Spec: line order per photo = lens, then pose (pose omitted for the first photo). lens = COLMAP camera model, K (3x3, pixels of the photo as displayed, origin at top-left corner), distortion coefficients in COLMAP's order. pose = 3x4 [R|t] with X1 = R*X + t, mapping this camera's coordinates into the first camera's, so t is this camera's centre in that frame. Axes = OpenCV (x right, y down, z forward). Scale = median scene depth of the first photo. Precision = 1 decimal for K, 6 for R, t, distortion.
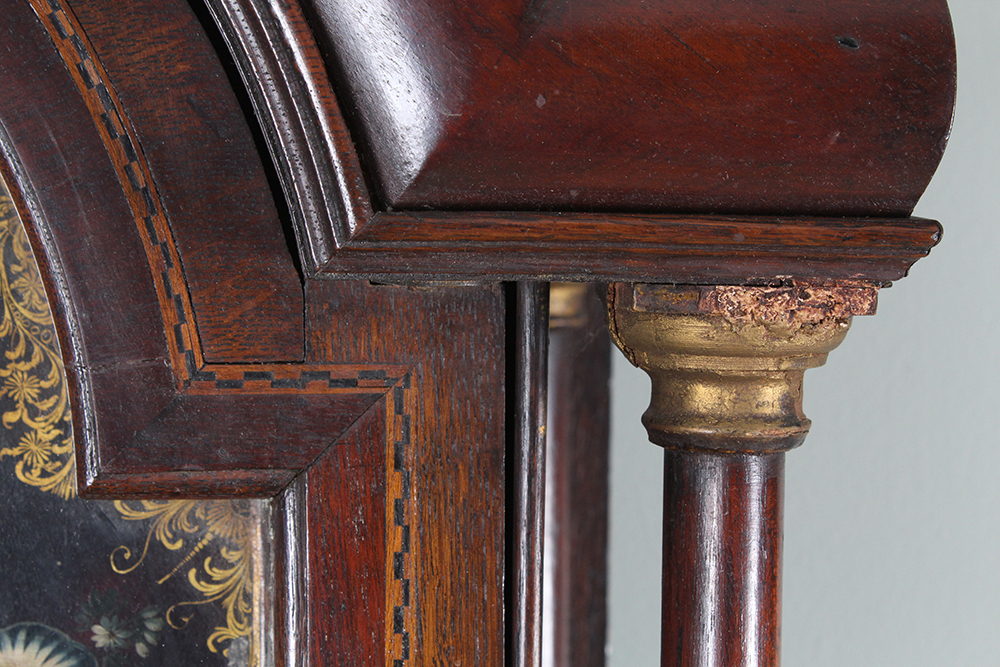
lens RADIAL K [[2325.8, 0, 500.3], [0, 2325.8, 333.5], [0, 0, 1]] dist [0.027710, 0.000000]
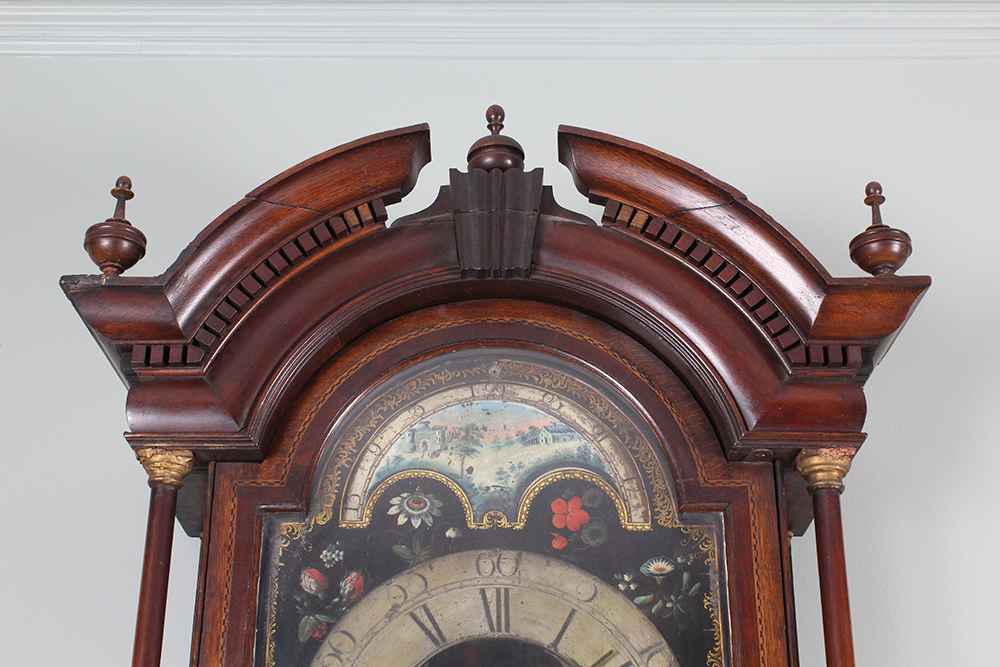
lens RADIAL K [[1520.3, 0, 498.5], [0, 1520.3, 323.0], [0, 0, 1]] dist [-0.029658, 0.000000]
pose [[0.995159, -0.042948, -0.088400, -0.252621], [-0.006983, 0.866294, -0.499487, 1.204246], [0.098032, 0.497686, 0.861800, -1.698842]]
